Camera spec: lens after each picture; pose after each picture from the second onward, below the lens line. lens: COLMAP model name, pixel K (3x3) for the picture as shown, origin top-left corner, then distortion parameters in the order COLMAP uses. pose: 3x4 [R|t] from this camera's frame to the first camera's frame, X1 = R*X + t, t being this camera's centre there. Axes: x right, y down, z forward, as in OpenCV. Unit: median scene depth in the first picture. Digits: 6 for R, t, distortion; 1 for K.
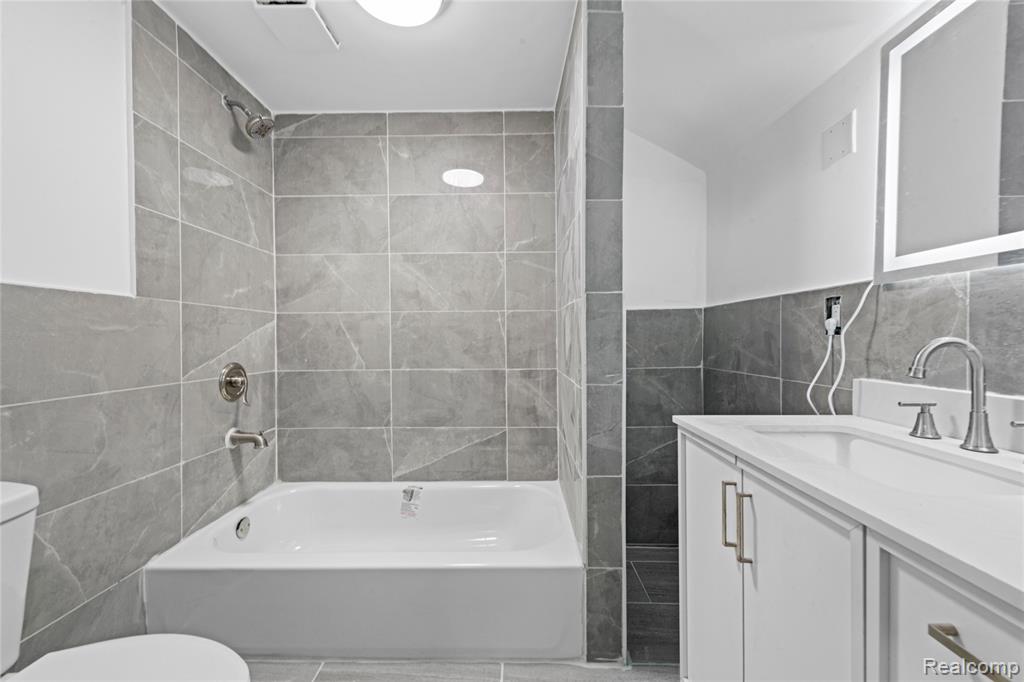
lens RADIAL K [[407.3, 0, 512.8], [0, 407.3, 342.8], [0, 0, 1]] dist [0.012090, -0.000467]
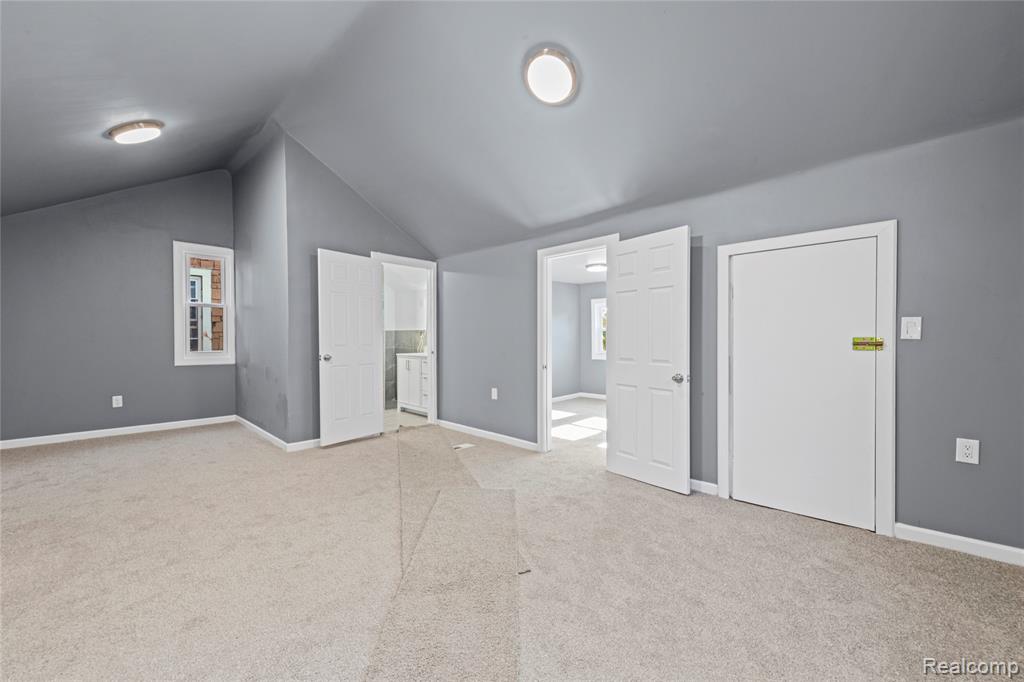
lens RADIAL K [[407.3, 0, 512.8], [0, 407.3, 342.8], [0, 0, 1]] dist [0.012090, -0.000467]
pose [[0.690348, -0.001850, 0.723475, -1.557886], [0.001783, 0.999998, 0.000856, 0.022252], [-0.723475, 0.000699, 0.690350, -2.449758]]
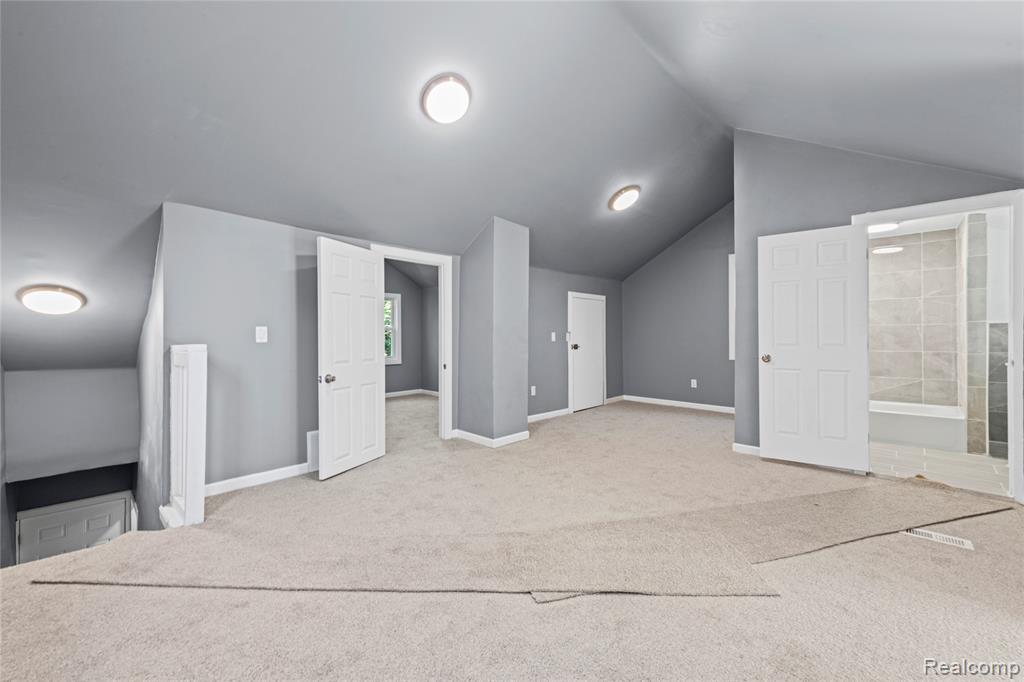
lens RADIAL K [[410.7, 0, 508.1], [0, 410.7, 335.9], [0, 0, 1]] dist [0.002067, 0.000189]
pose [[0.717351, 0.006103, -0.696685, -0.085293], [-0.013262, 0.999900, -0.004897, 0.025059], [0.696586, 0.012752, 0.717360, -2.459909]]
